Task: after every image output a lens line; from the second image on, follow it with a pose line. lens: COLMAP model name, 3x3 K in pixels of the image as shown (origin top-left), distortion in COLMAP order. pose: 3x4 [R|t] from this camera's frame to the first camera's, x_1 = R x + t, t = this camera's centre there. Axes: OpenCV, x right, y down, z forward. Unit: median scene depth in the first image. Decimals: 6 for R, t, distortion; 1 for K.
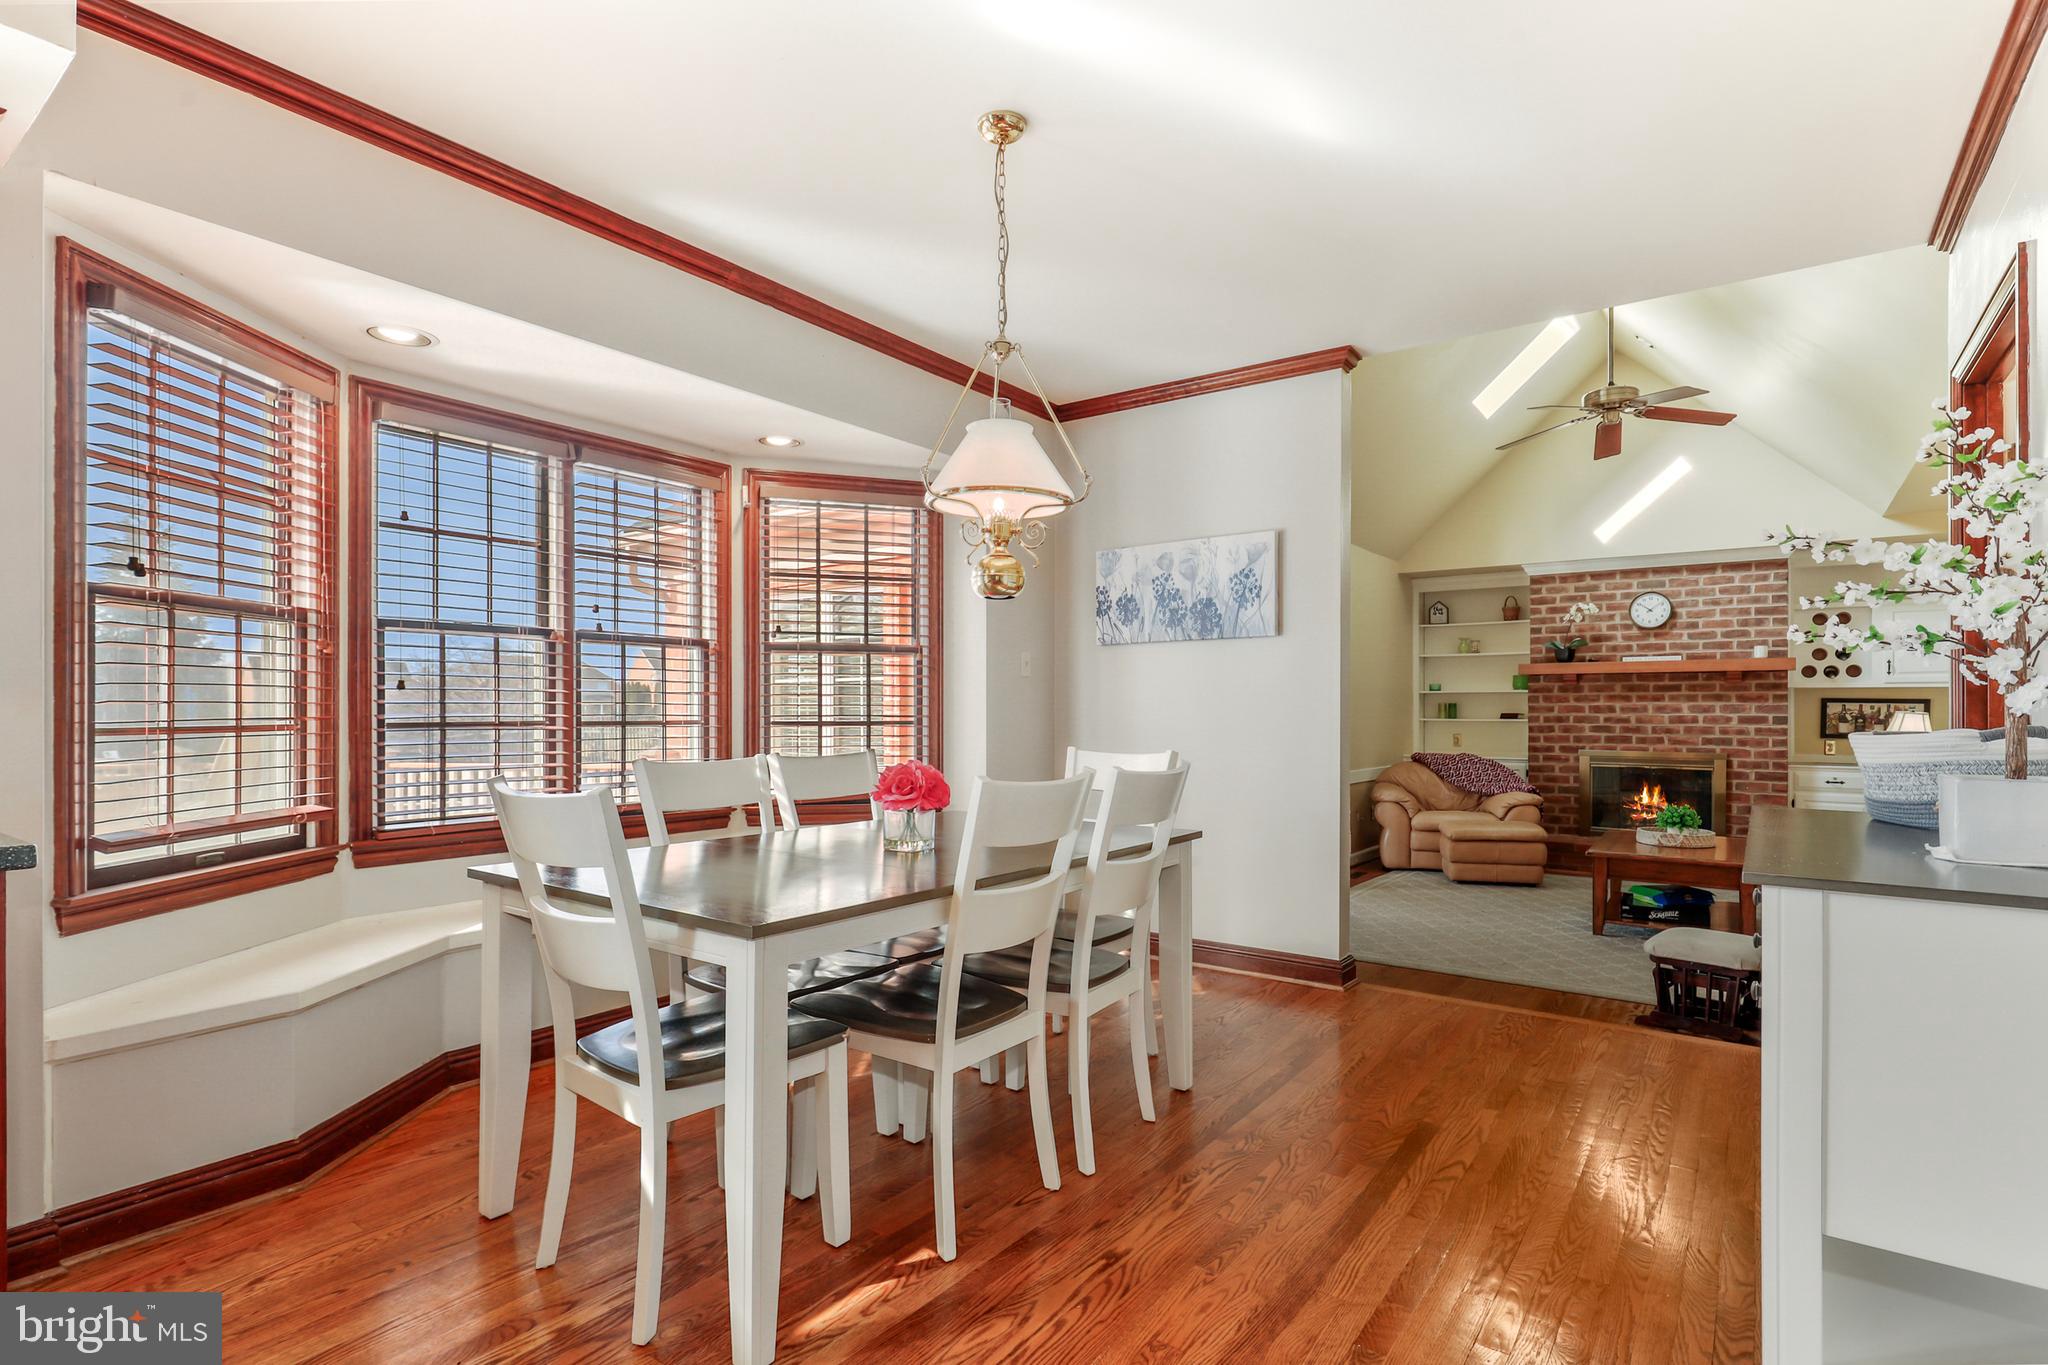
lens RADIAL K [[993.9, 0, 1012.5], [0, 993.9, 698.2], [0, 0, 1]] dist [0.002532, 0.000158]
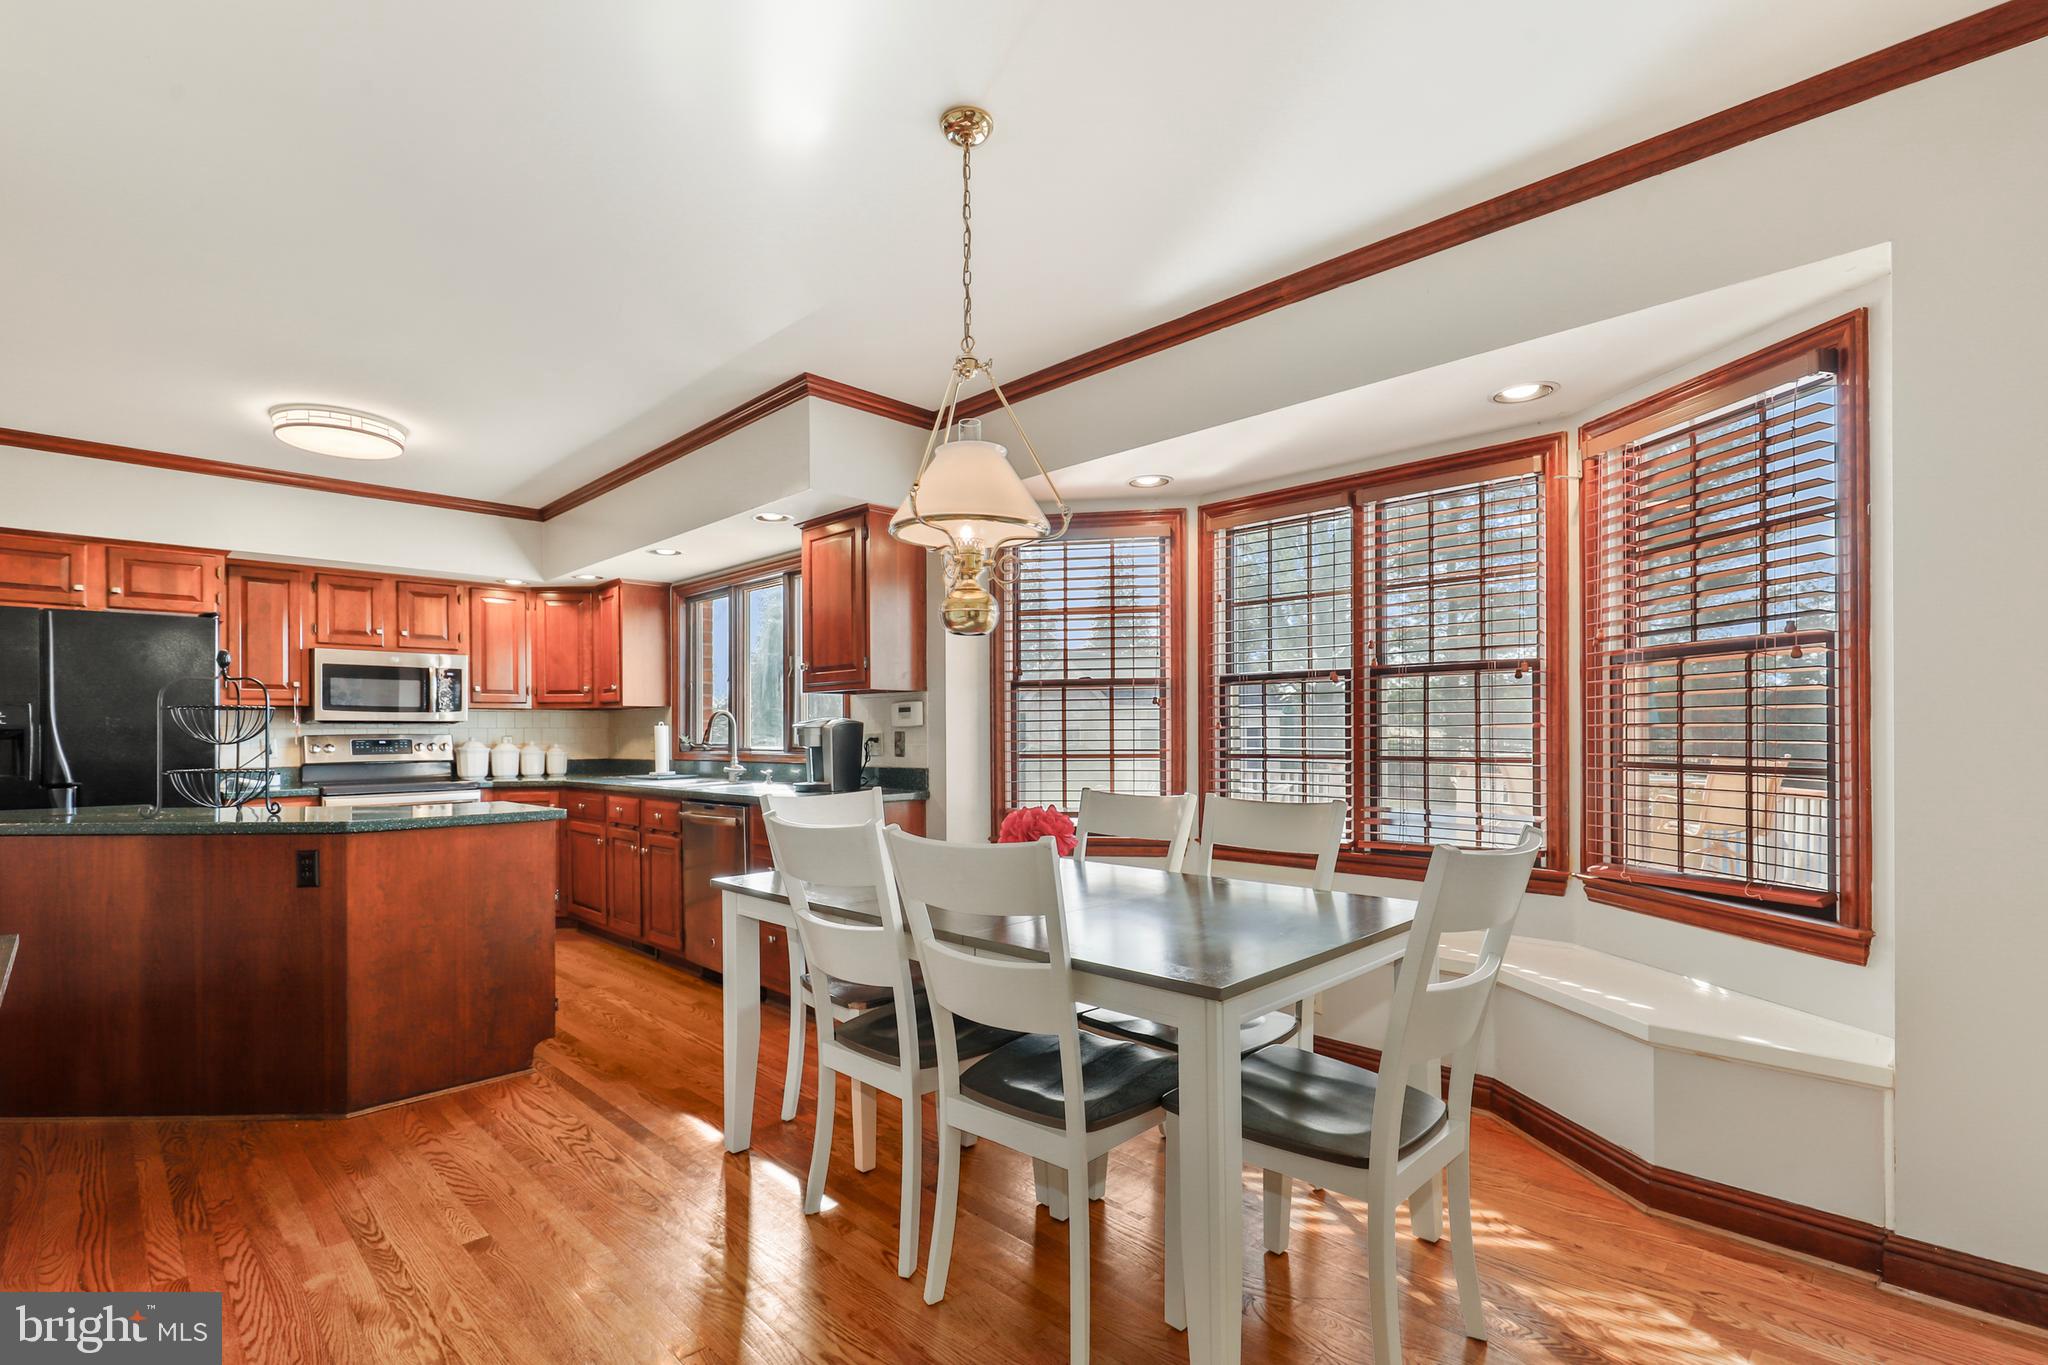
lens RADIAL K [[946.5, 0, 1020.0], [0, 946.5, 729.3], [0, 0, 1]] dist [0.012148, -0.000842]
pose [[-0.142354, -0.010188, -0.989763, 0.640252], [0.006083, 0.999919, -0.011168, 0.004065], [0.989797, -0.007610, -0.142281, 0.862741]]
